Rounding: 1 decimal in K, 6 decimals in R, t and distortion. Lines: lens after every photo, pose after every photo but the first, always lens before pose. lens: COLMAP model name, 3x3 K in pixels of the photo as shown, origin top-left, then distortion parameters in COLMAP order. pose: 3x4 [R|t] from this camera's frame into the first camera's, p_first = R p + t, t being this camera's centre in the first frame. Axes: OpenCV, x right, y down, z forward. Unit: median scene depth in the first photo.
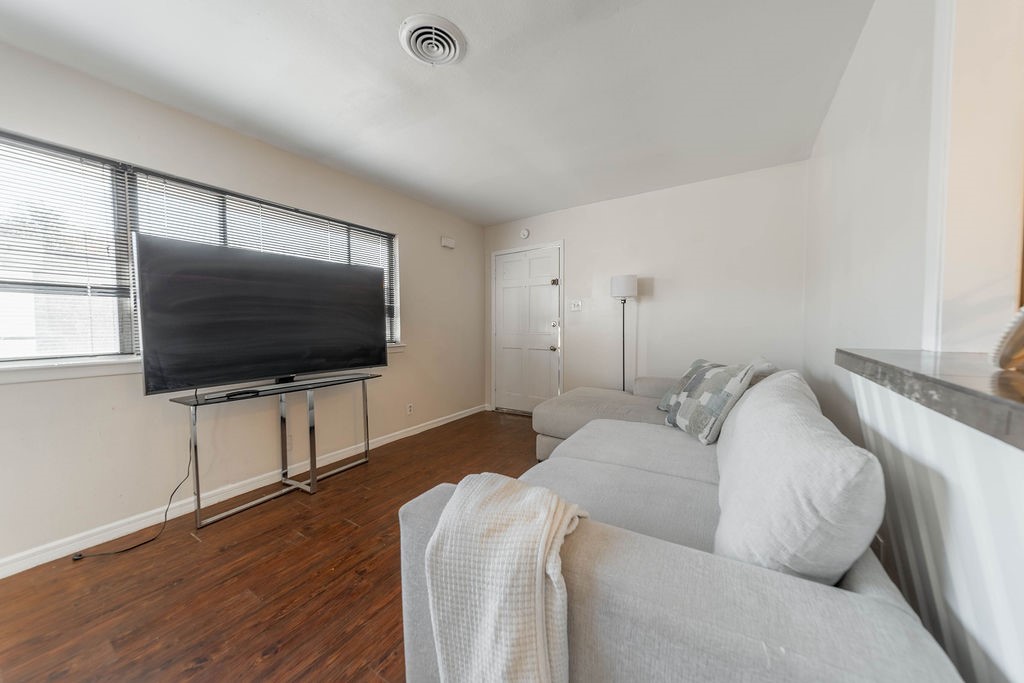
lens RADIAL K [[355.3, 0, 511.8], [0, 355.3, 338.7], [0, 0, 1]] dist [0.001713, 0.000008]
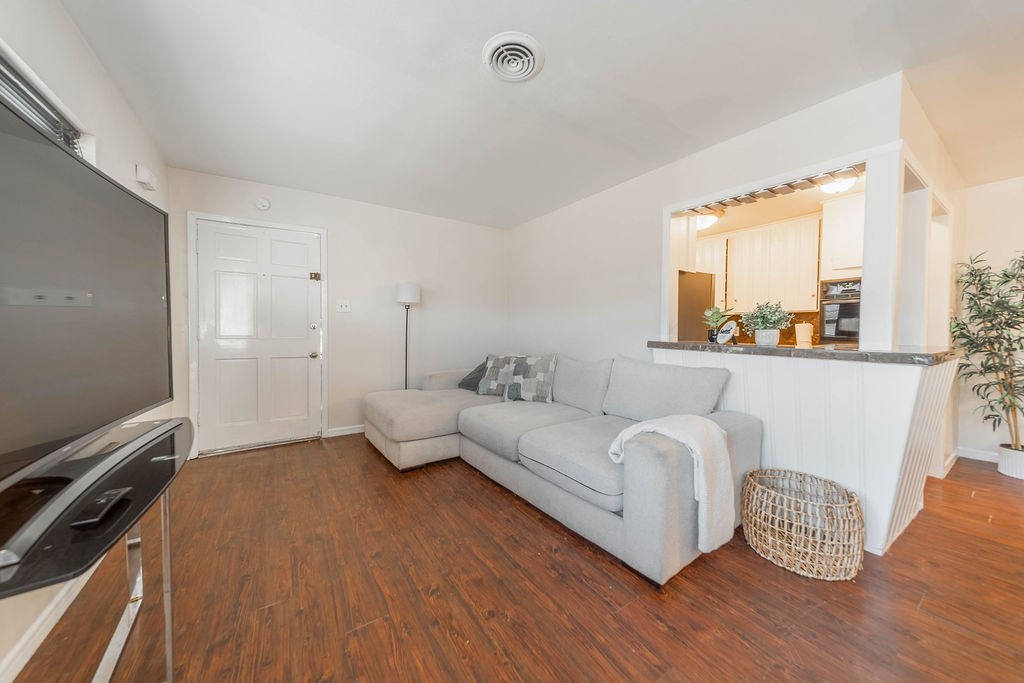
lens RADIAL K [[355.3, 0, 511.8], [0, 355.3, 338.7], [0, 0, 1]] dist [0.001713, 0.000008]
pose [[0.385701, -0.012953, 0.922533, -1.023945], [0.020492, 0.999775, 0.005471, -0.013258], [-0.922396, 0.016794, 0.385880, 0.525061]]
